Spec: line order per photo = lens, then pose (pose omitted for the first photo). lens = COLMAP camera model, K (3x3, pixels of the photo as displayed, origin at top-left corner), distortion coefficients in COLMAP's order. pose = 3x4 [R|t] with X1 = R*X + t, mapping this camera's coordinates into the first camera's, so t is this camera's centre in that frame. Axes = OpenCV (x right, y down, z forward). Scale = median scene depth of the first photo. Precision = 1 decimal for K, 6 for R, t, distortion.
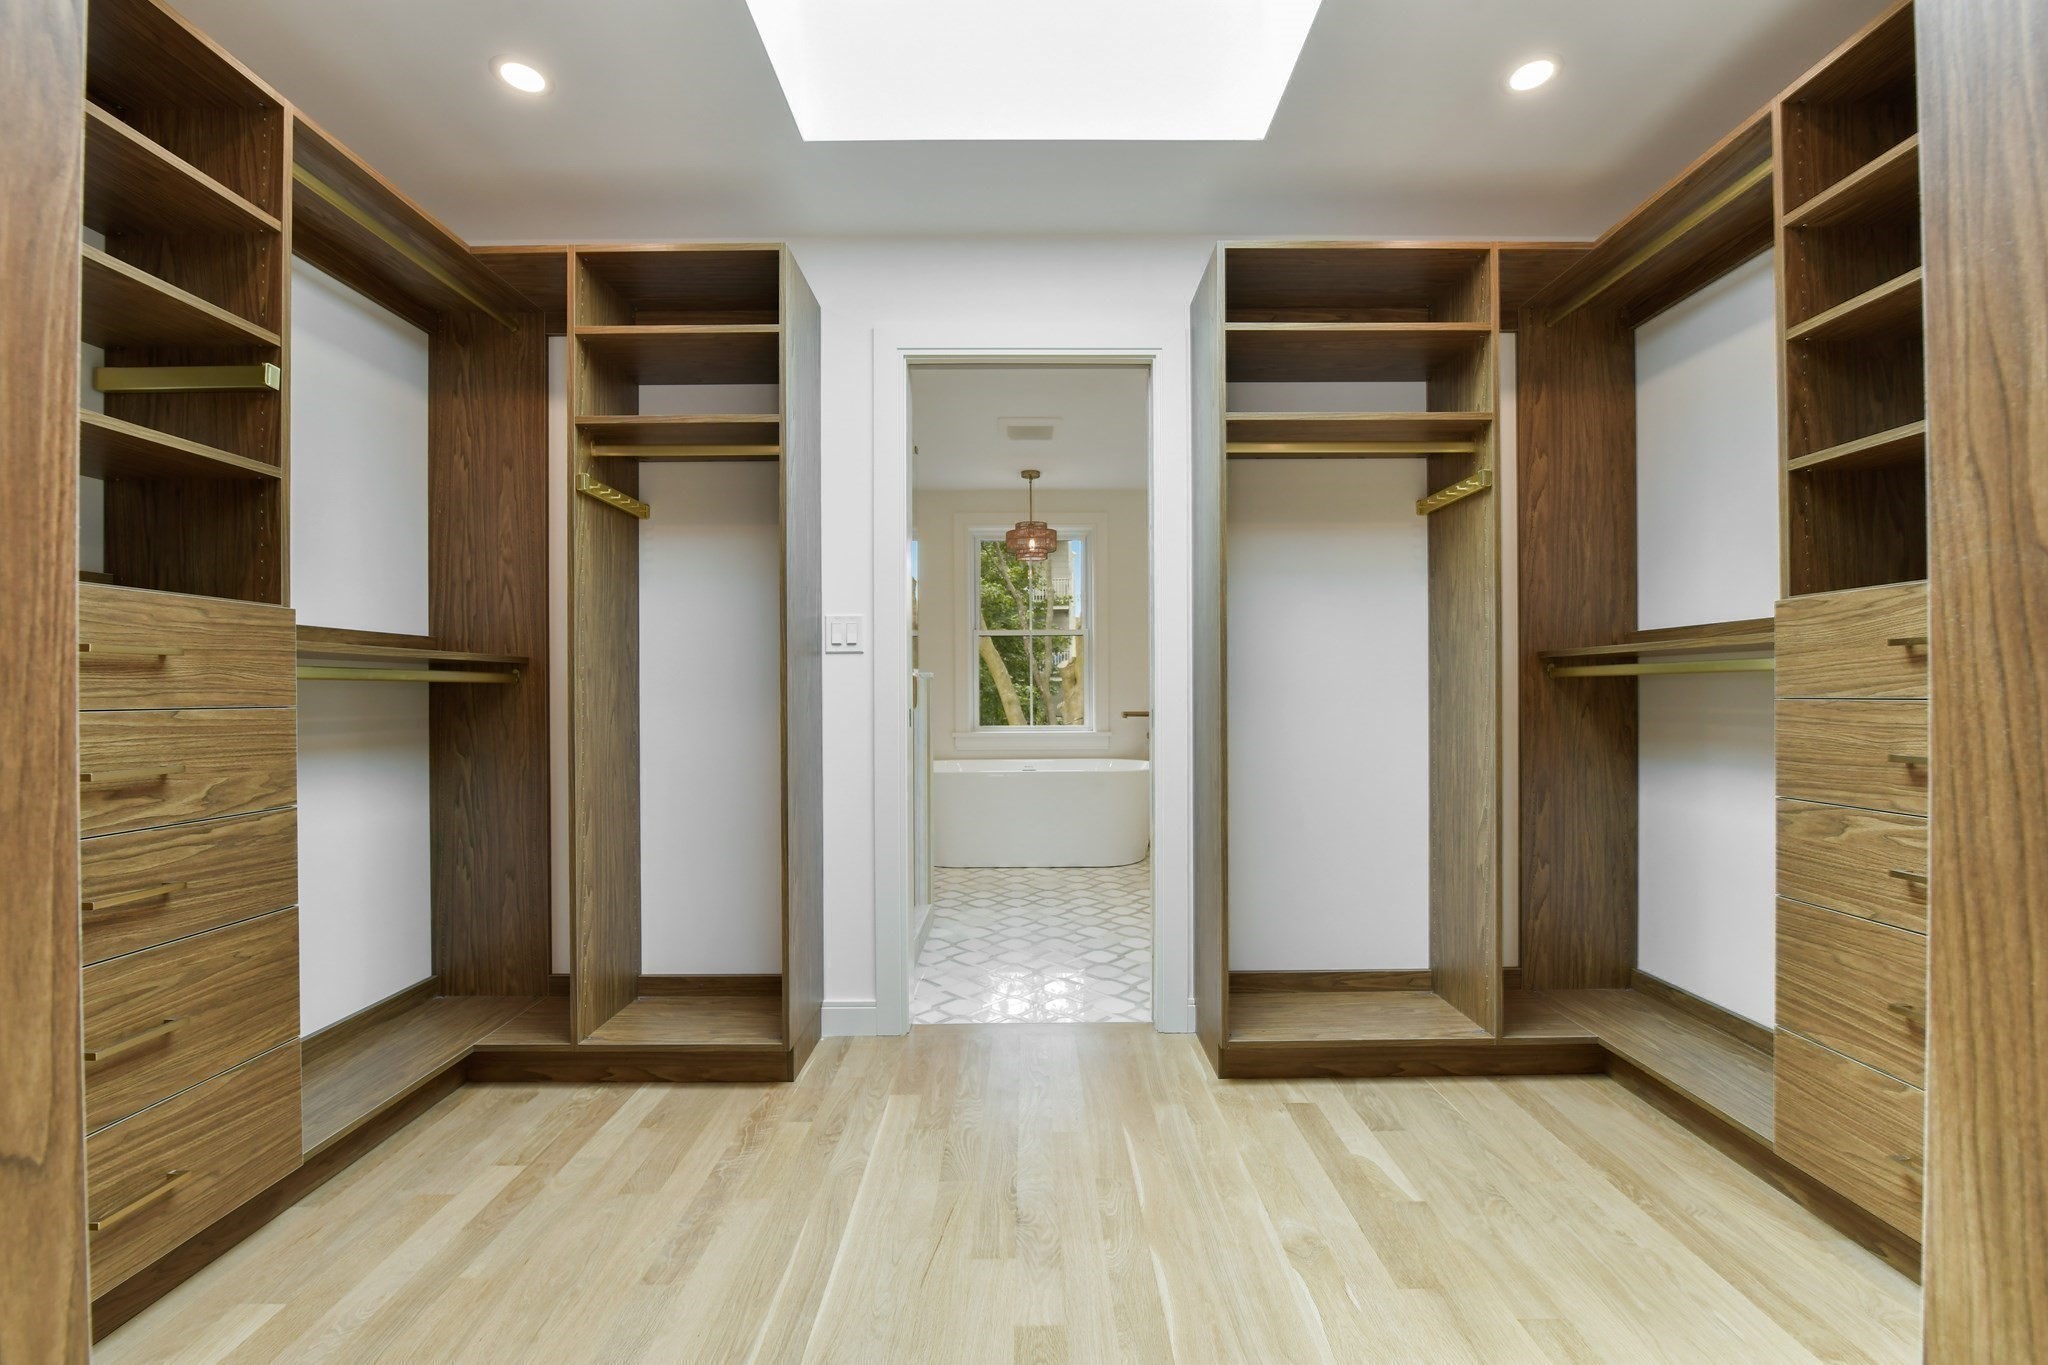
lens RADIAL K [[835.2, 0, 1020.4], [0, 835.2, 693.6], [0, 0, 1]] dist [-0.003916, -0.000060]
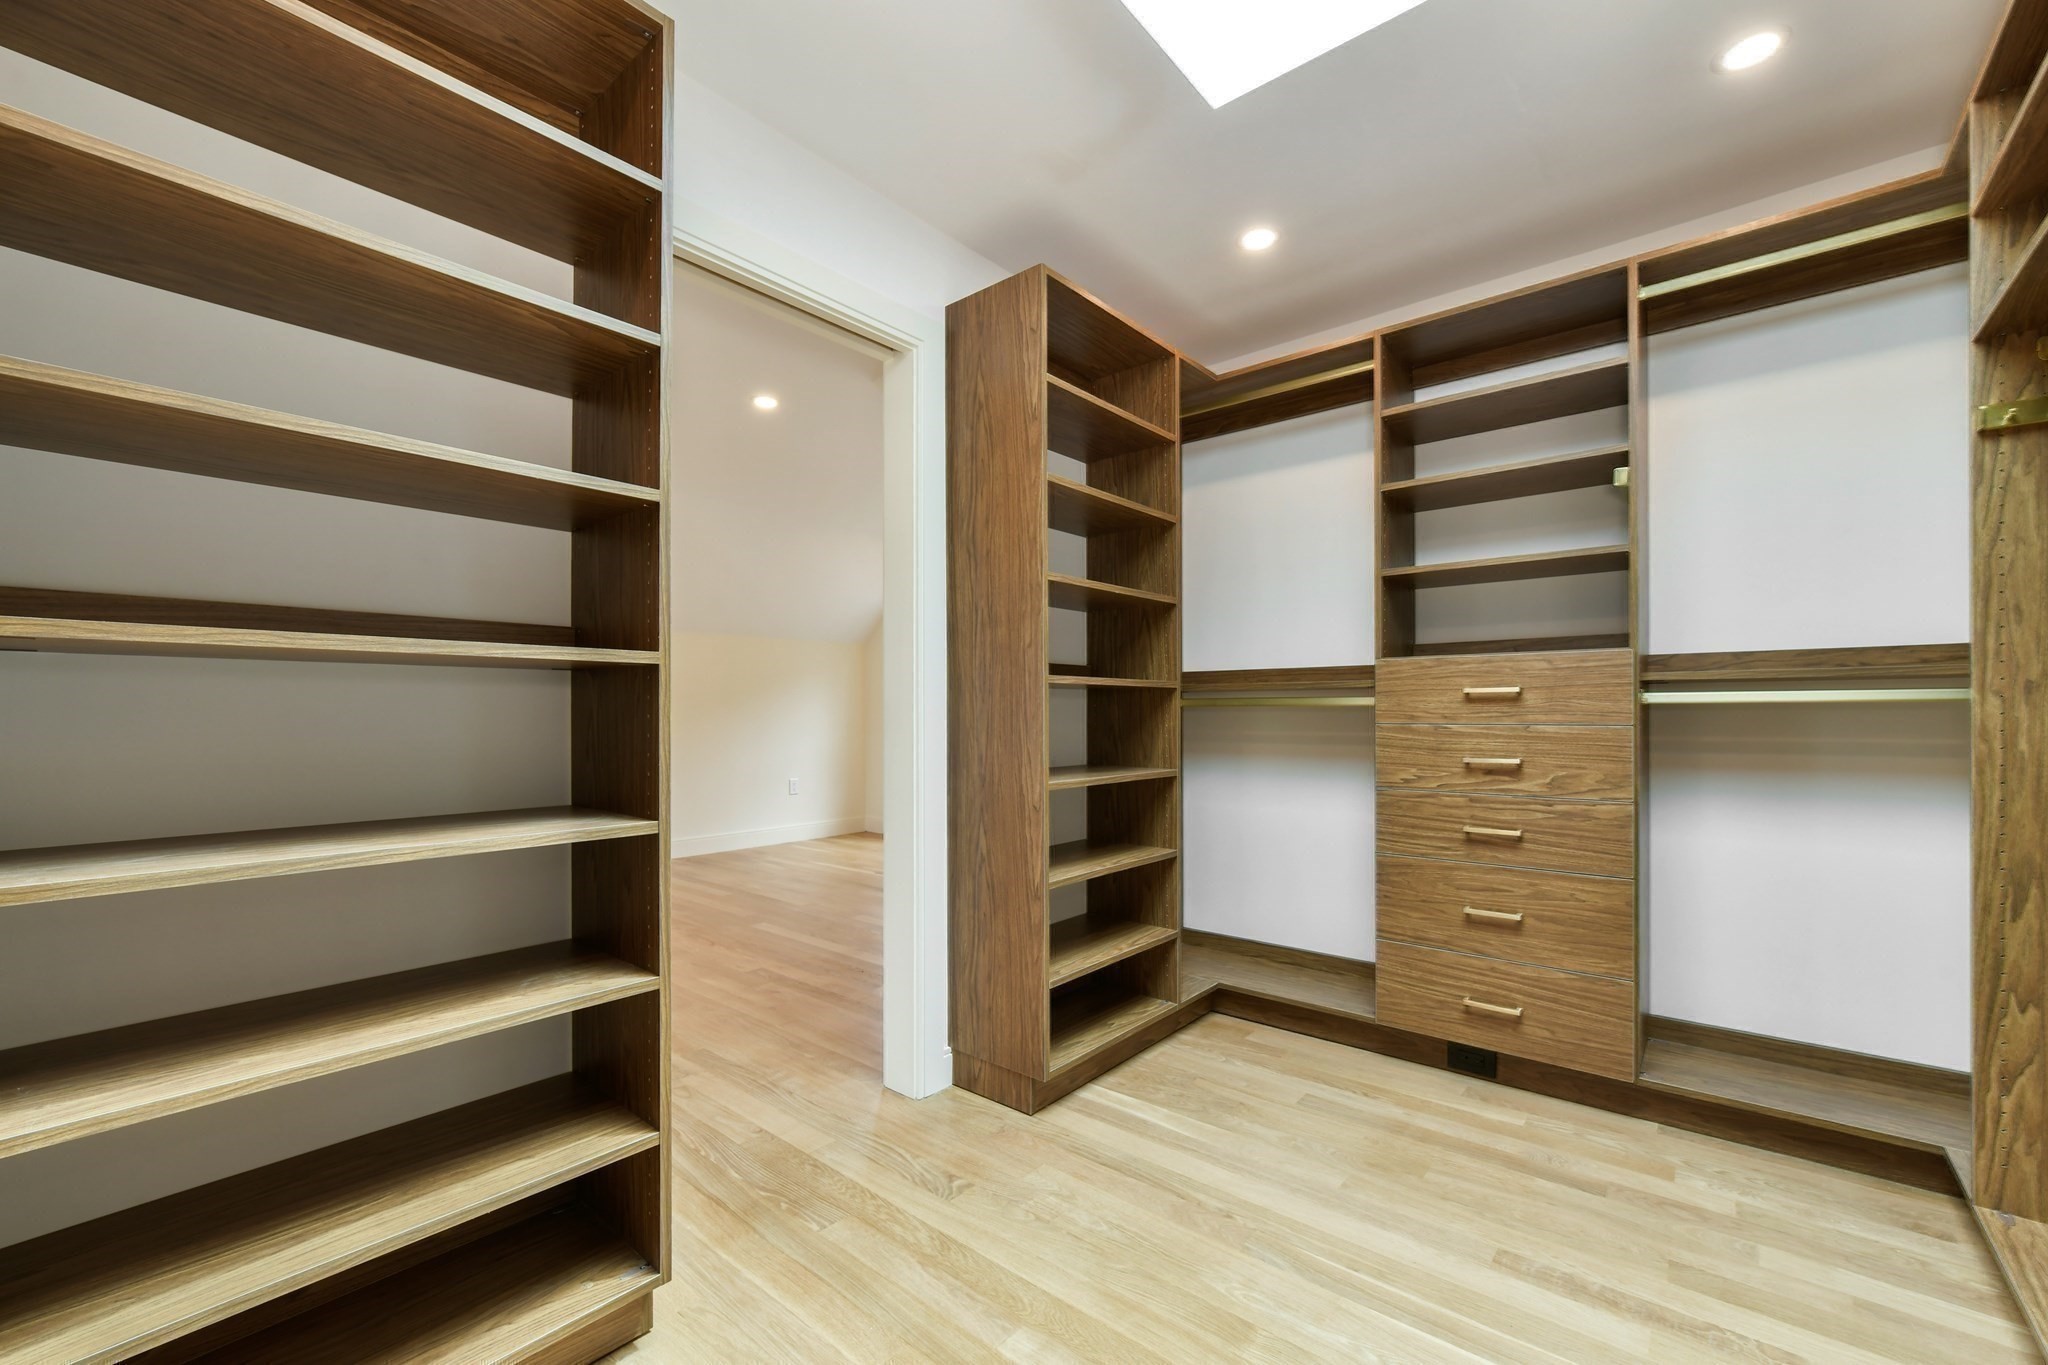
lens RADIAL K [[835.2, 0, 1020.4], [0, 835.2, 693.6], [0, 0, 1]] dist [-0.003916, -0.000060]
pose [[-0.646529, -0.009641, -0.762828, 0.815057], [0.004754, 0.999850, -0.016666, -0.018516], [0.762874, -0.014402, -0.646386, 1.241021]]
